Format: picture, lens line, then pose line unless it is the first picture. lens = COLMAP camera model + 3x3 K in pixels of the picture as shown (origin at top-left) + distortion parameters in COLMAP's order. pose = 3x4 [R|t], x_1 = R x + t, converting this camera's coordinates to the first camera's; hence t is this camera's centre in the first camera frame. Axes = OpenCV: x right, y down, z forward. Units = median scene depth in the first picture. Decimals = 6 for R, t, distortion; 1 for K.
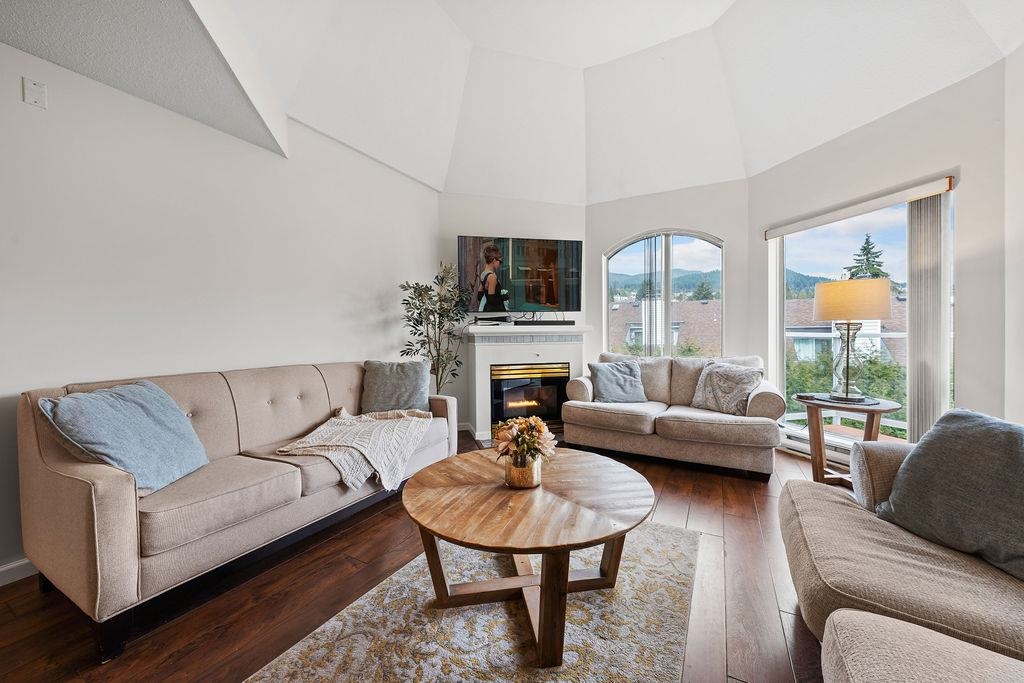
lens RADIAL K [[369.2, 0, 512.0], [0, 369.2, 341.5], [0, 0, 1]] dist [-0.017714, 0.000032]
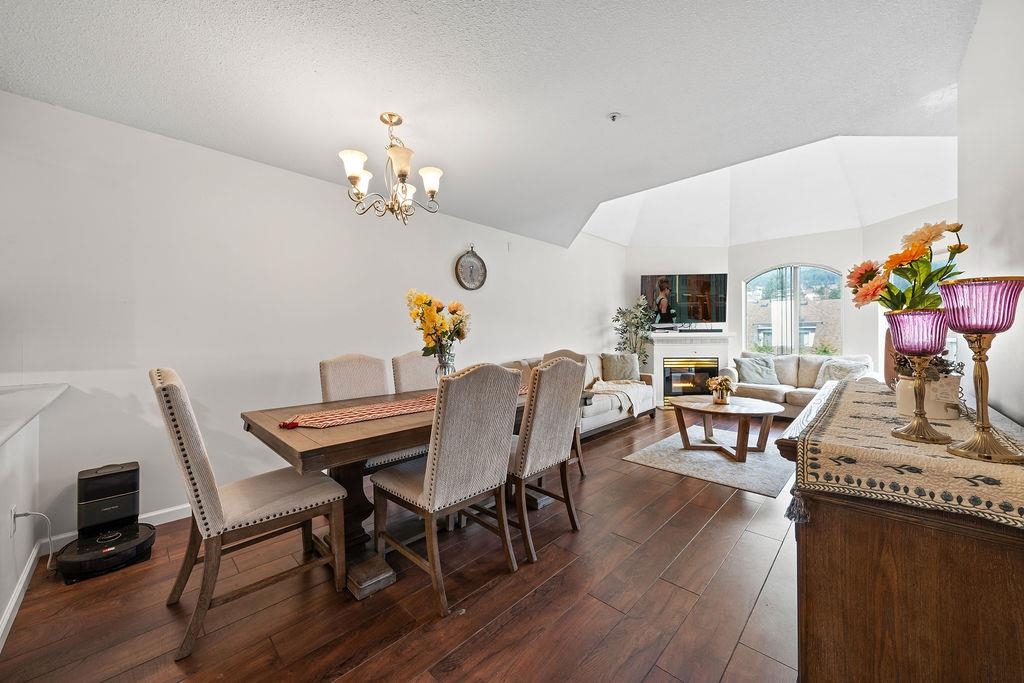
lens RADIAL K [[377.1, 0, 509.5], [0, 377.1, 337.0], [0, 0, 1]] dist [0.000847, 0.000046]
pose [[0.965125, 0.005603, -0.261728, -0.269049], [-0.007537, 0.999951, -0.006386, -0.009968], [0.261679, 0.008136, 0.965121, -0.709214]]
